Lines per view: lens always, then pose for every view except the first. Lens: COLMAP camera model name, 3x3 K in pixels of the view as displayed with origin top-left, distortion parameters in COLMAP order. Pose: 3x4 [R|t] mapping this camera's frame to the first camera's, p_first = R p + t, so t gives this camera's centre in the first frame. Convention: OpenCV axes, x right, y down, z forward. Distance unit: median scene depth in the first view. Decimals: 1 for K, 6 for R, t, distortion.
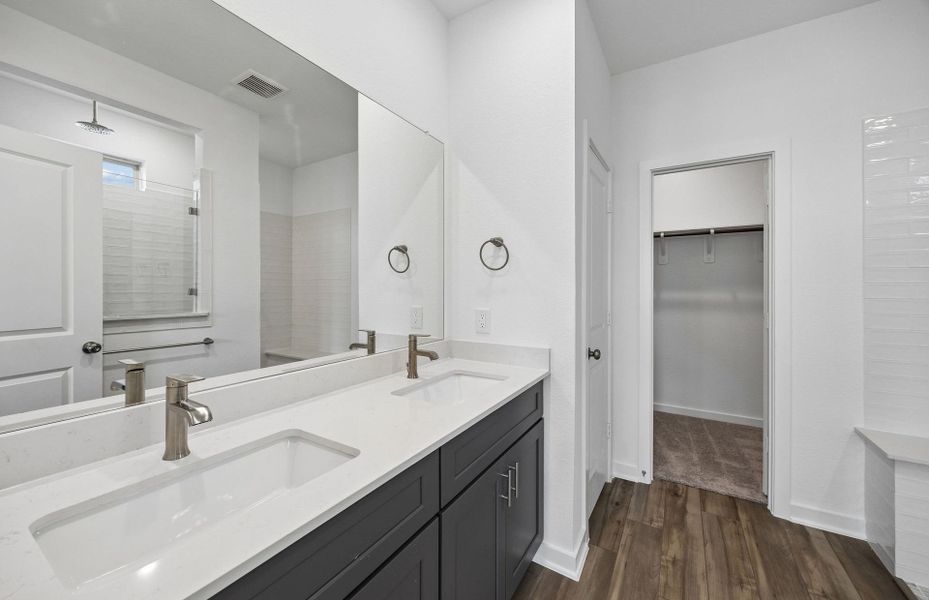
lens RADIAL K [[352.9, 0, 467.2], [0, 352.9, 291.4], [0, 0, 1]] dist [0.001142, -0.000106]
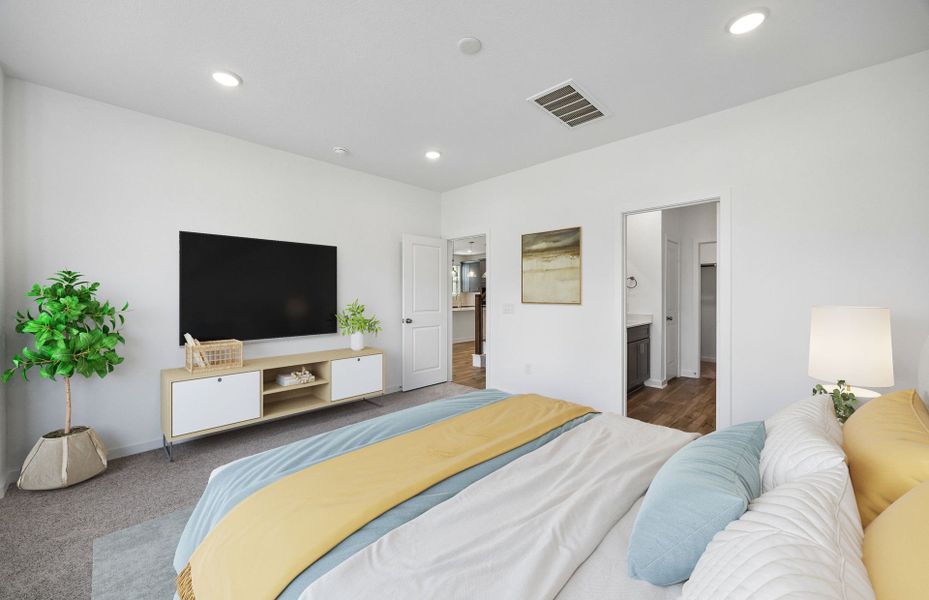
lens RADIAL K [[352.9, 0, 467.2], [0, 352.9, 291.4], [0, 0, 1]] dist [0.001142, -0.000106]
pose [[0.974470, -0.001057, -0.224517, -0.538130], [-0.000553, 0.999975, -0.007104, -0.010449], [0.224519, 0.007047, 0.974444, -1.965562]]
